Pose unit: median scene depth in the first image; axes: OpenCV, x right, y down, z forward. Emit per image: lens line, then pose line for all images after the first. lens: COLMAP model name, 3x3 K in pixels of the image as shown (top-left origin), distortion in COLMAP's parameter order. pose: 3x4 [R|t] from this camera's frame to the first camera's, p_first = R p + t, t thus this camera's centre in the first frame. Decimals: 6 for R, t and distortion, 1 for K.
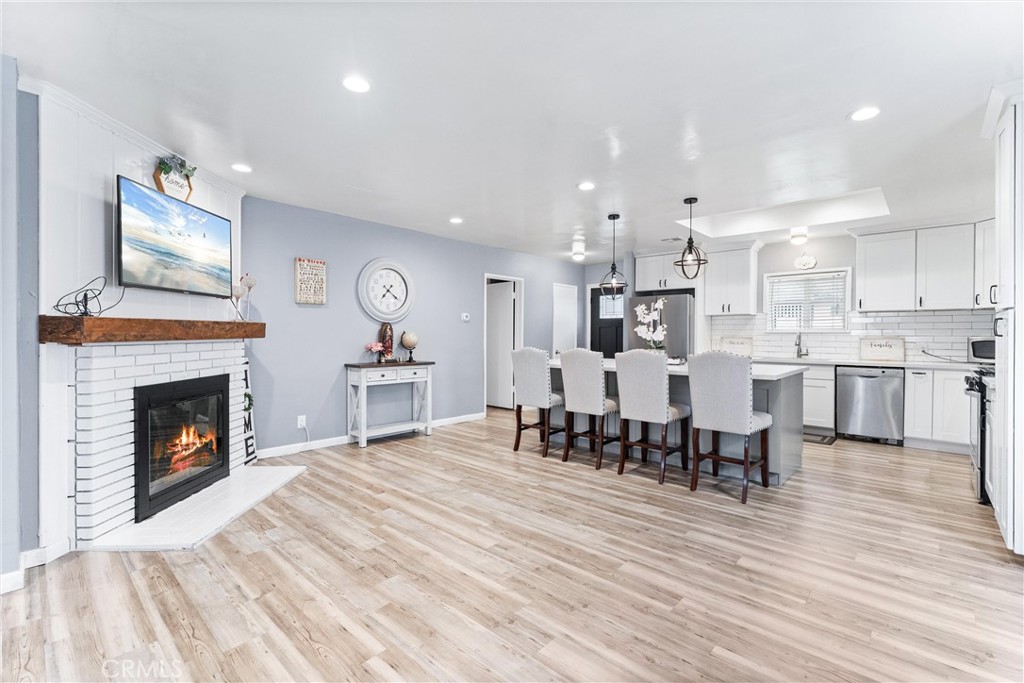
lens RADIAL K [[460.8, 0, 511.9], [0, 460.8, 340.8], [0, 0, 1]] dist [-0.003724, -0.000677]
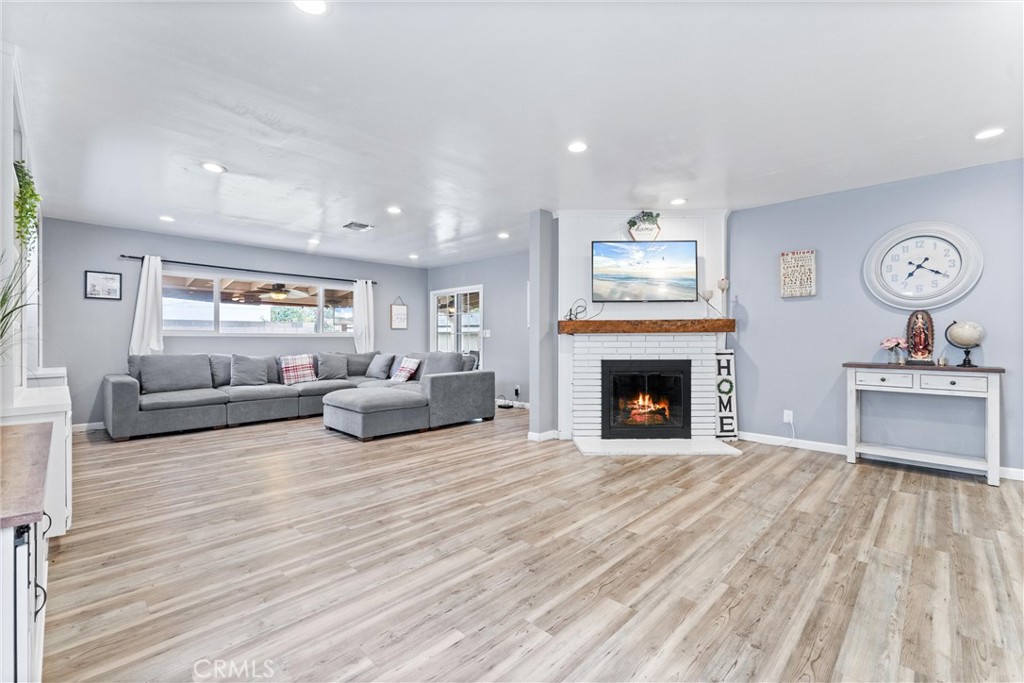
lens RADIAL K [[447.3, 0, 508.8], [0, 447.3, 338.8], [0, 0, 1]] dist [-0.003351, 0.001041]
pose [[-0.039050, -0.003489, -0.999231, 0.503948], [-0.012711, 0.999915, -0.002995, 0.017667], [0.999156, 0.012584, -0.039091, 0.411376]]
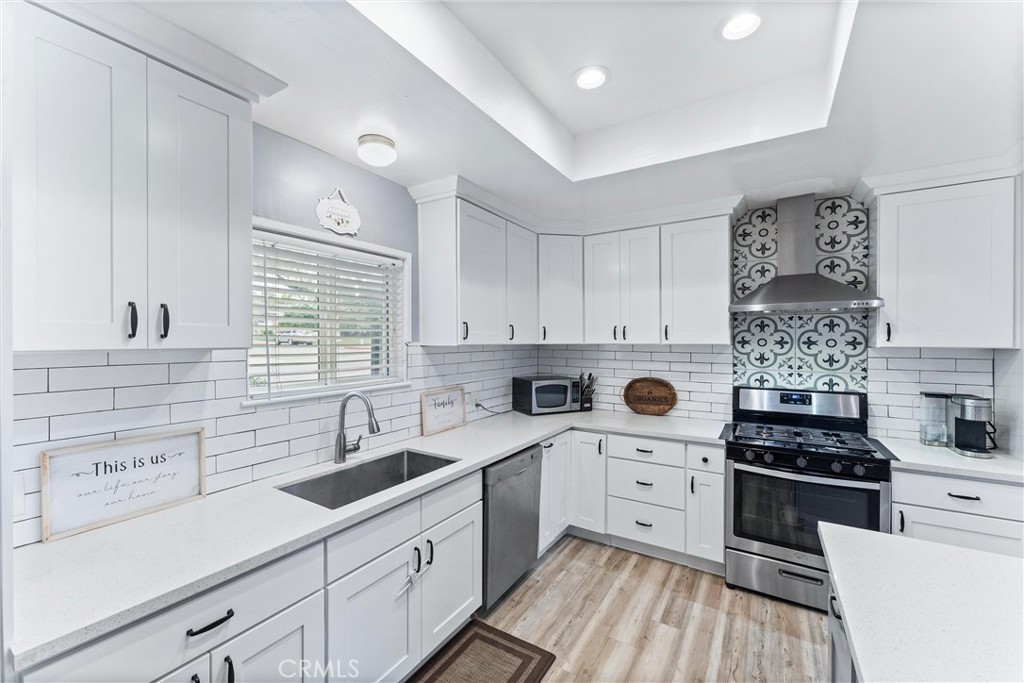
lens RADIAL K [[419.1, 0, 515.4], [0, 419.1, 341.8], [0, 0, 1]] dist [0.000852, 0.000748]
pose [[-0.177247, -0.011814, 0.984096, 0.318019], [0.008034, 0.999877, 0.013451, -0.082542], [-0.984134, 0.010290, -0.177130, 1.144417]]
